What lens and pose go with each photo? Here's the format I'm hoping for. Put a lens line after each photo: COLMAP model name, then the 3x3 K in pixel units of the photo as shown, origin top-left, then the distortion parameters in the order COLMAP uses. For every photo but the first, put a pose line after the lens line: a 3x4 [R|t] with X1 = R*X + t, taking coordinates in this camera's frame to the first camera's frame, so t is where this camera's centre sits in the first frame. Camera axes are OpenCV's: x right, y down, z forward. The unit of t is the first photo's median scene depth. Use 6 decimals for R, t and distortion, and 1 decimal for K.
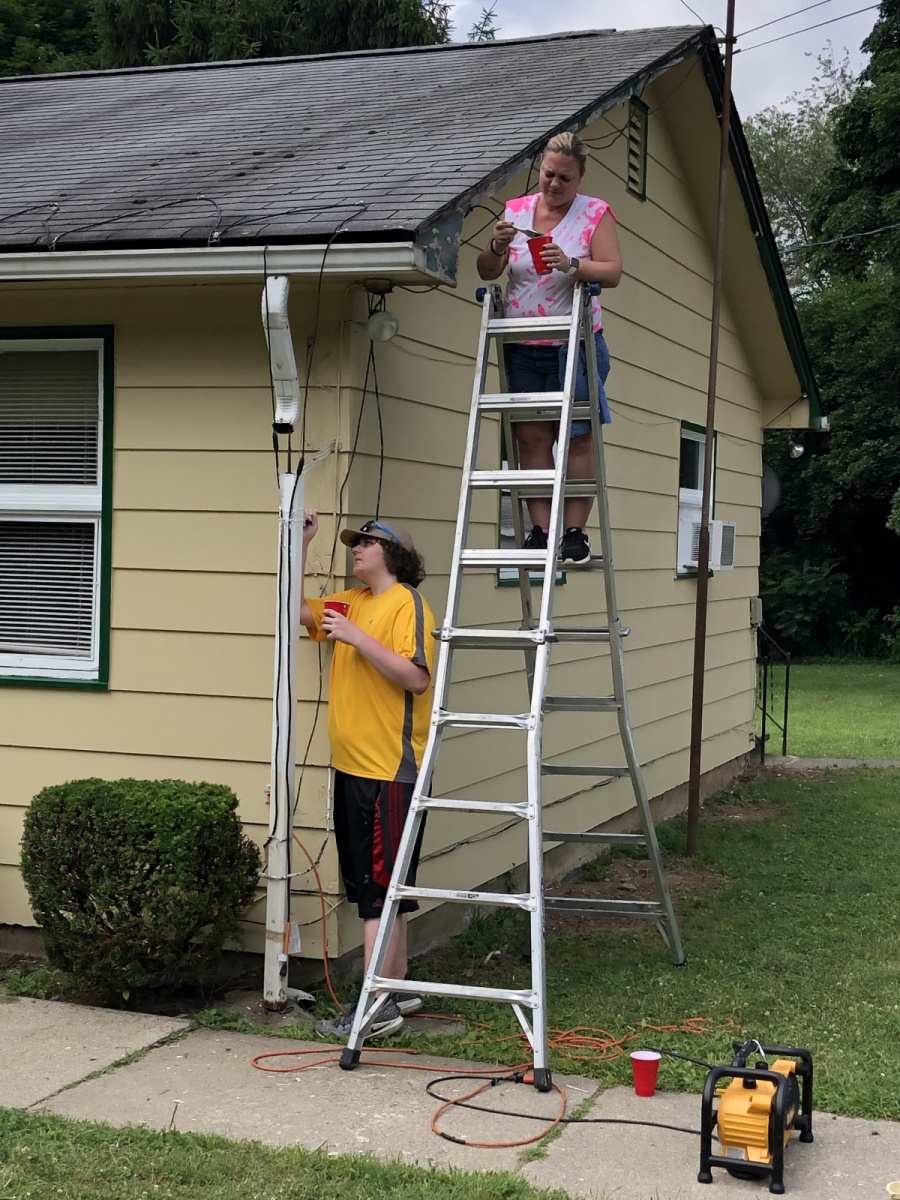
lens RADIAL K [[1828.1, 0, 450.0], [0, 1828.1, 600.0], [0, 0, 1]] dist [0.304187, -1.226893]
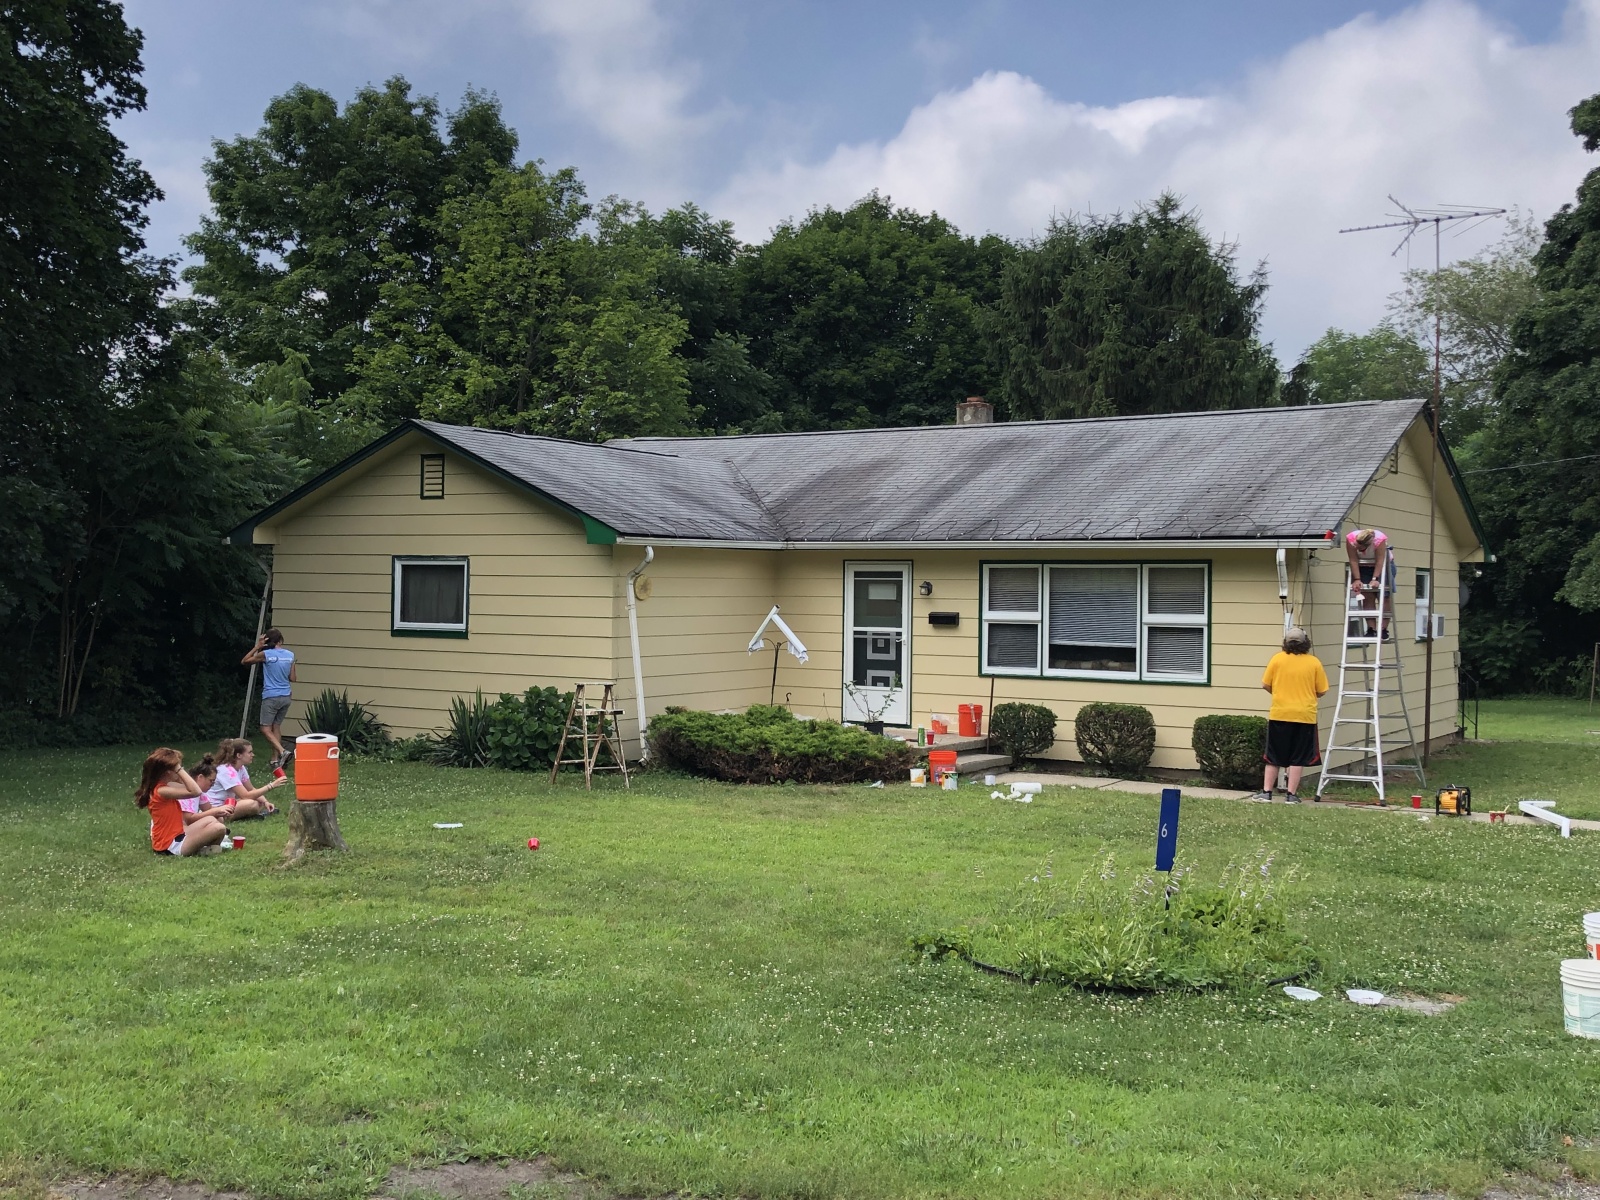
lens RADIAL K [[1691.1, 0, 800.0], [0, 1691.1, 600.0], [0, 0, 1]] dist [0.155556, -0.379706]
pose [[0.978567, -0.013052, -0.205517, -0.163474], [0.006764, 0.999488, -0.031271, -0.003829], [0.205820, 0.029211, 0.978154, -1.074498]]
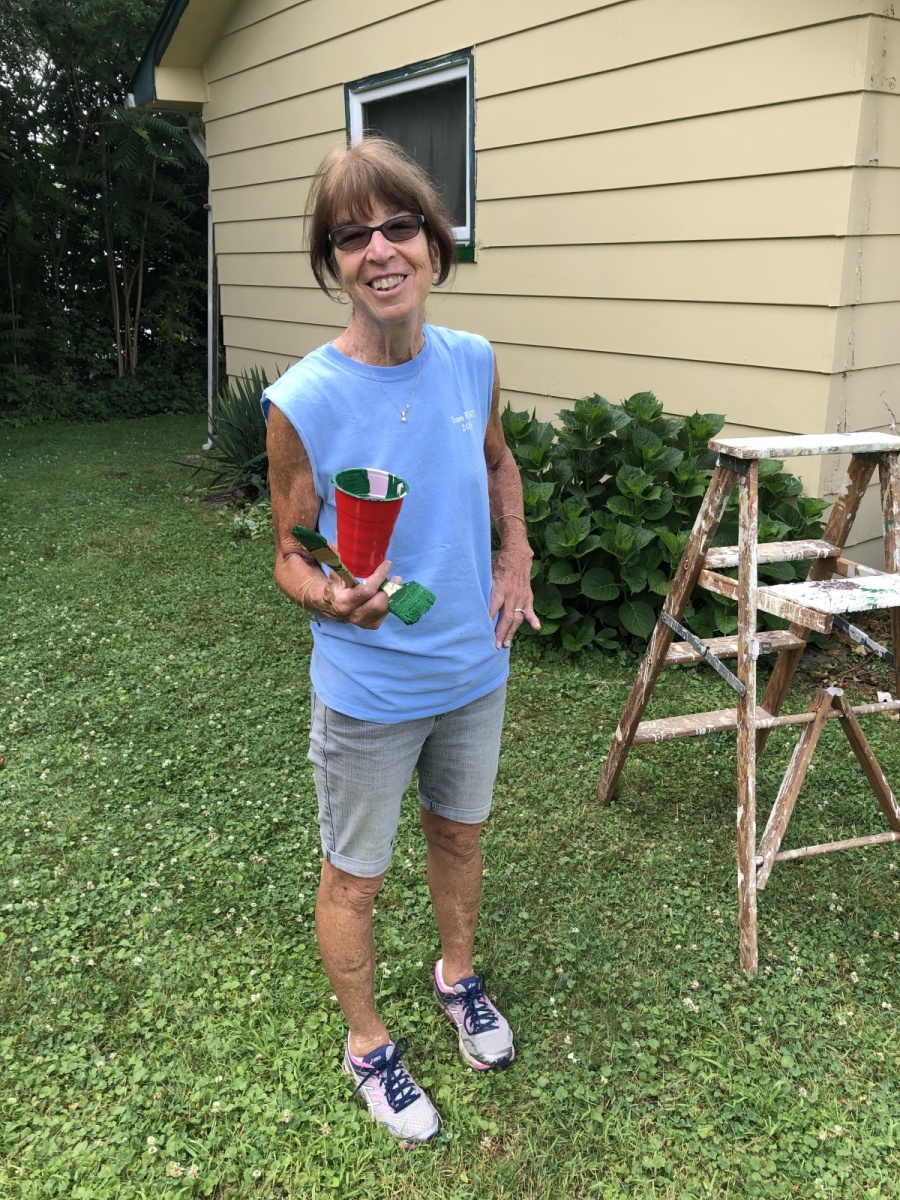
lens RADIAL K [[975.2, 0, 450.0], [0, 975.2, 600.0], [0, 0, 1]] dist [0.008971, -0.009483]
pose [[0.826651, 0.147576, -0.543018, -0.606697], [0.023045, 0.955310, 0.294706, -0.005068], [0.562242, -0.256133, 0.786308, 0.182109]]
